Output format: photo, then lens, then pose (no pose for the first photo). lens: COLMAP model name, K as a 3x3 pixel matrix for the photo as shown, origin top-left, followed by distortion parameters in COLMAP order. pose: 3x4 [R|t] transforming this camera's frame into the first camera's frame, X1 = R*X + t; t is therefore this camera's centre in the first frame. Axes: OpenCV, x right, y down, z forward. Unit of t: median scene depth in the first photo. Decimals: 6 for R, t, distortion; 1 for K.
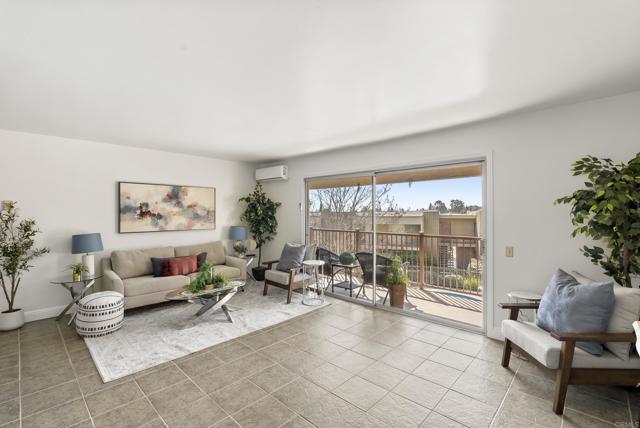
lens RADIAL K [[289.1, 0, 318.5], [0, 289.1, 212.5], [0, 0, 1]] dist [-0.004373, 0.001938]
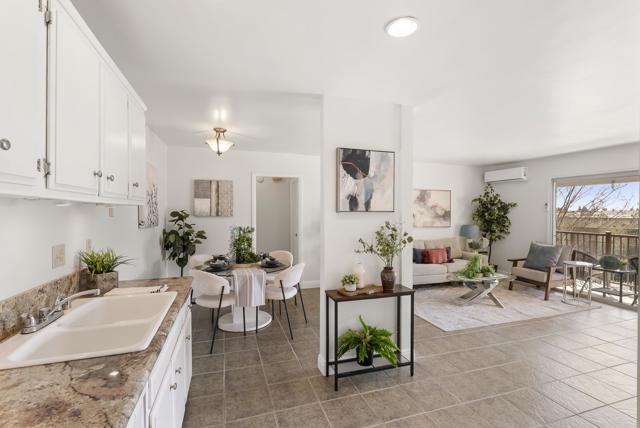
lens RADIAL K [[289.1, 0, 321.6], [0, 289.1, 215.8], [0, 0, 1]] dist [-0.004373, 0.001938]
pose [[0.882991, 0.012687, -0.469219, -0.330784], [-0.005529, 0.999846, 0.016629, -0.002402], [0.469358, -0.012089, 0.882925, -0.292247]]
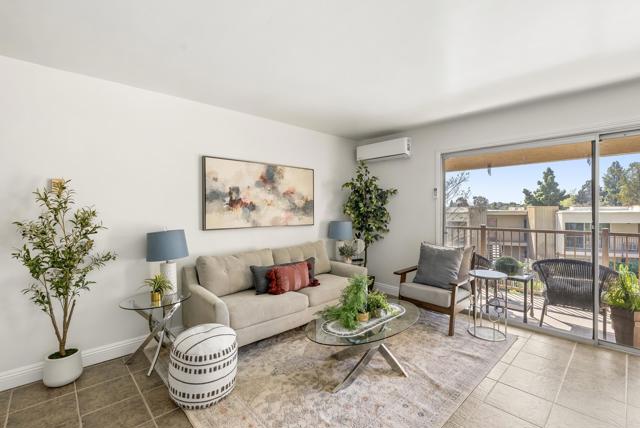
lens RADIAL K [[289.1, 0, 319.8], [0, 289.1, 210.8], [0, 0, 1]] dist [-0.004373, 0.001938]
pose [[0.998345, -0.003568, -0.057398, -0.363670], [0.003706, 0.999990, 0.002303, 0.024264], [0.057390, -0.002512, 0.998349, 0.313785]]
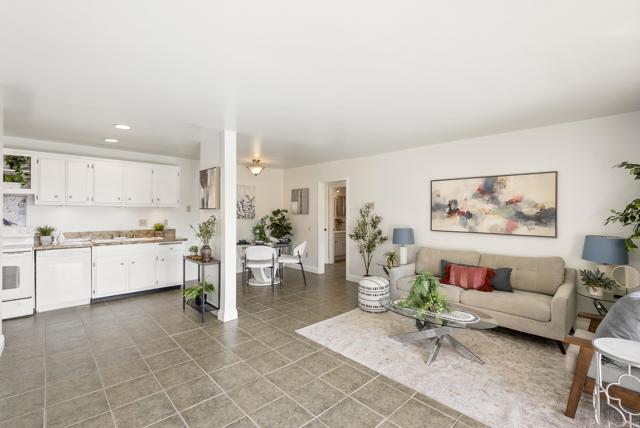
lens RADIAL K [[289.1, 0, 319.5], [0, 289.1, 210.8], [0, 0, 1]] dist [-0.004373, 0.001938]
pose [[-0.044078, 0.000143, -0.999028, 0.348444], [-0.003967, 0.999992, 0.000318, 0.002597], [0.999020, 0.003978, -0.044077, 0.628341]]
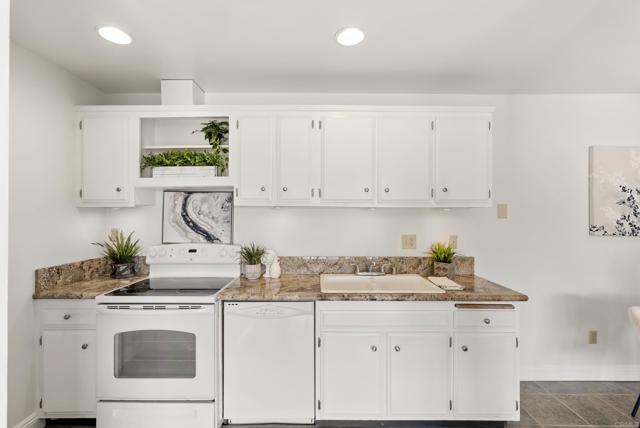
lens RADIAL K [[289.1, 0, 320.6], [0, 289.1, 211.3], [0, 0, 1]] dist [-0.004373, 0.001938]
pose [[-0.712800, 0.005472, -0.701346, -0.283777], [0.002830, 0.999984, 0.004926, -0.006311], [0.701362, 0.001527, -0.712804, 0.137424]]
